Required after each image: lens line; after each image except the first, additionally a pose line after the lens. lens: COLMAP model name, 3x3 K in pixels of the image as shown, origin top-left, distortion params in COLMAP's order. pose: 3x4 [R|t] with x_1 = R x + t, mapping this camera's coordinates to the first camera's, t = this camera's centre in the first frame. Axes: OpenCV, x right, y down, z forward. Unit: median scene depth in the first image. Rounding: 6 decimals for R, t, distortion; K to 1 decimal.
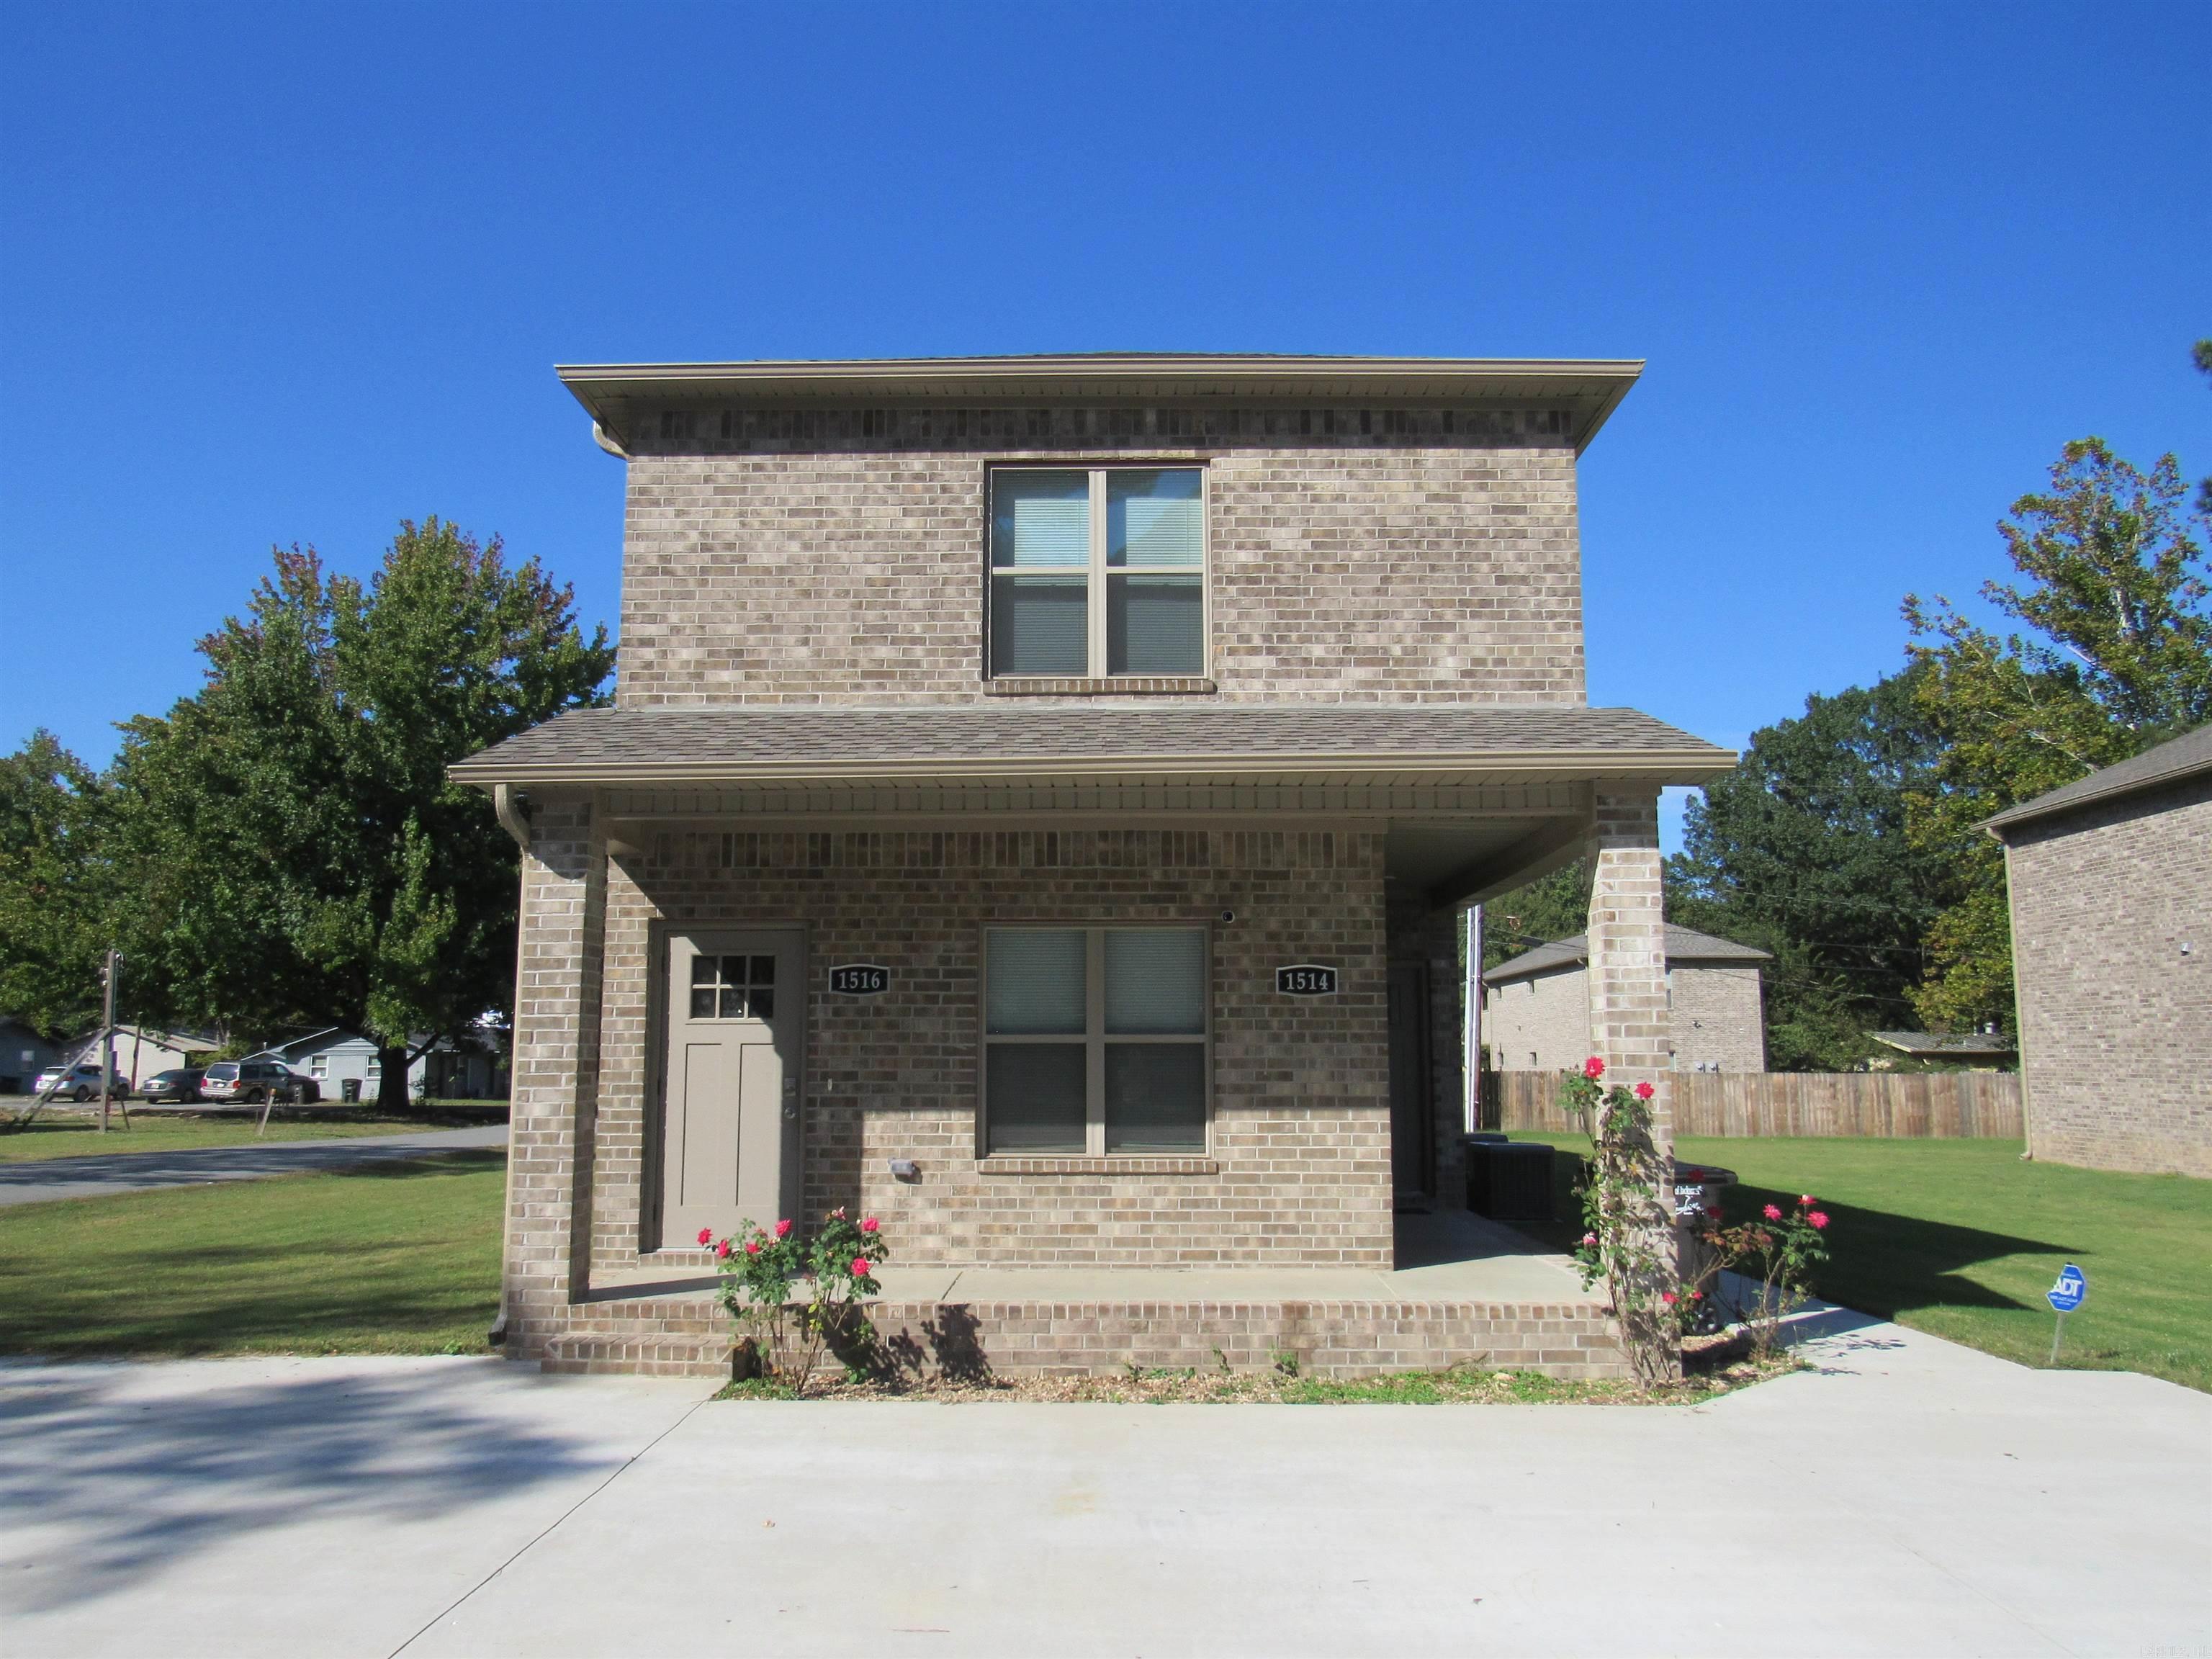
lens RADIAL K [[1605.5, 0, 1108.5], [0, 1605.5, 816.5], [0, 0, 1]] dist [-0.016329, -0.004029]
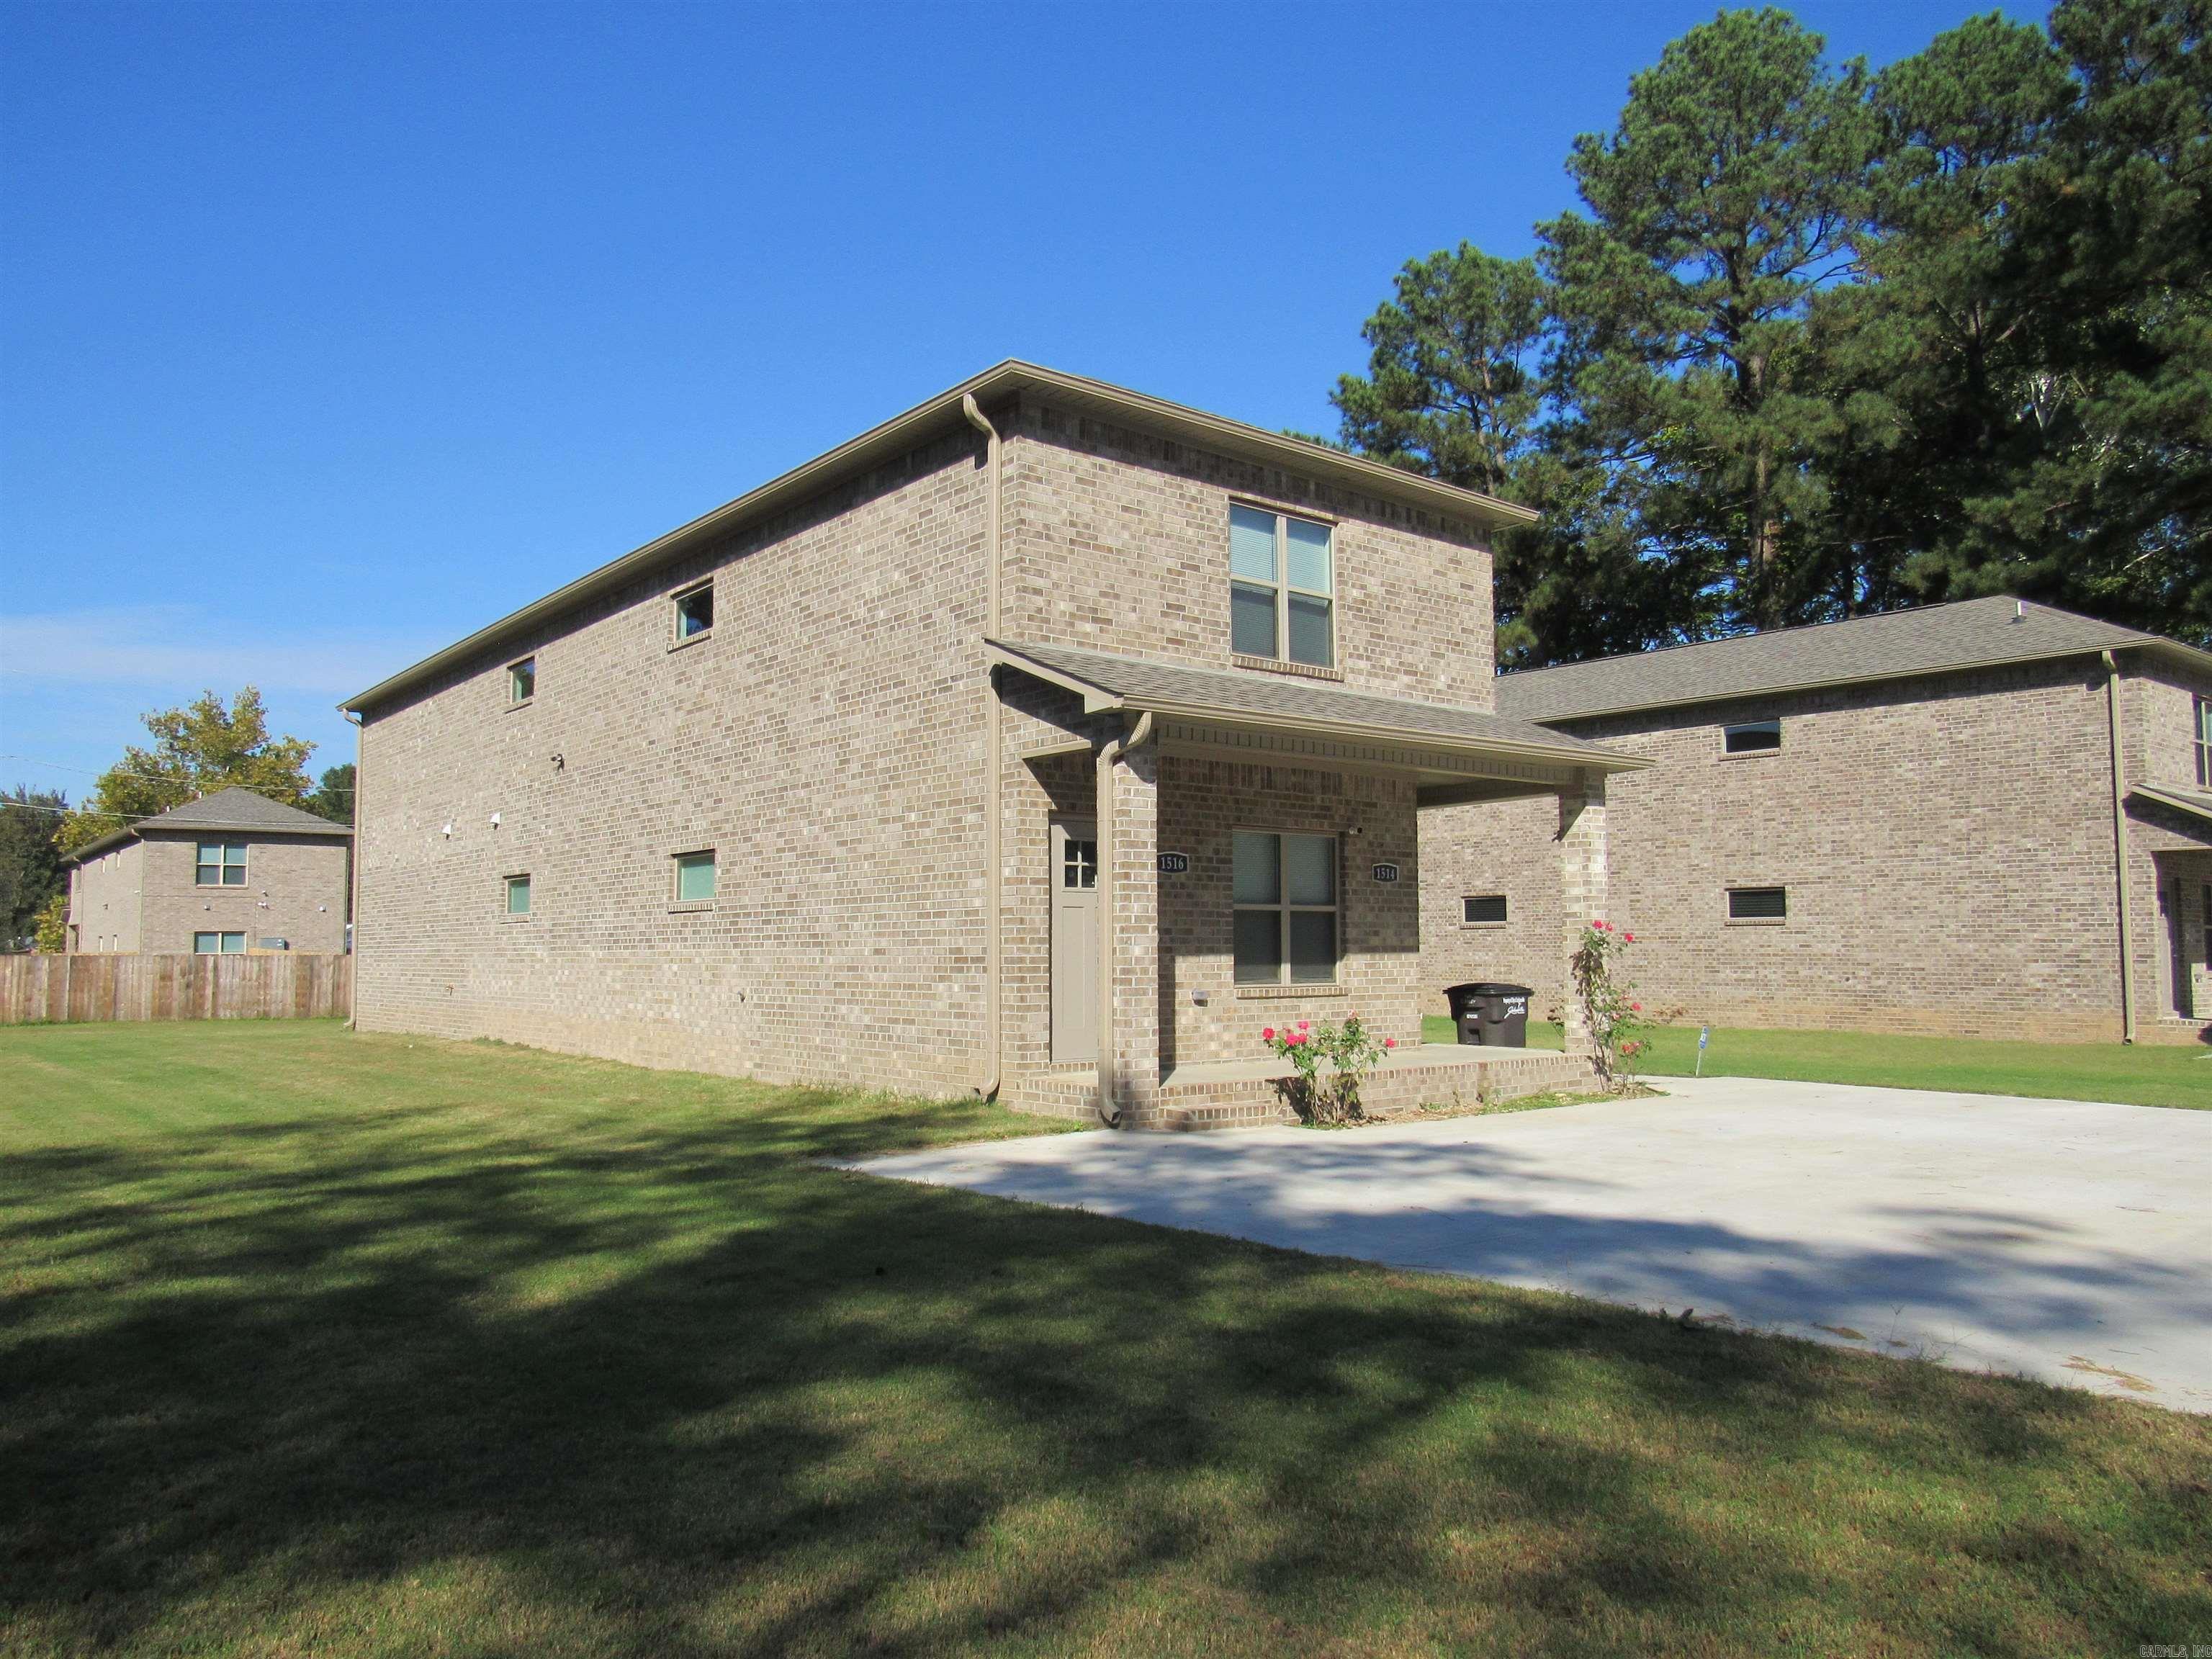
lens RADIAL K [[1605.5, 0, 1108.5], [0, 1605.5, 816.5], [0, 0, 1]] dist [-0.016329, -0.004029]
pose [[0.758756, 0.053333, 0.649188, -1.071183], [-0.093816, 0.995199, 0.027891, 0.027689], [-0.644584, -0.082067, 0.760116, -0.016088]]
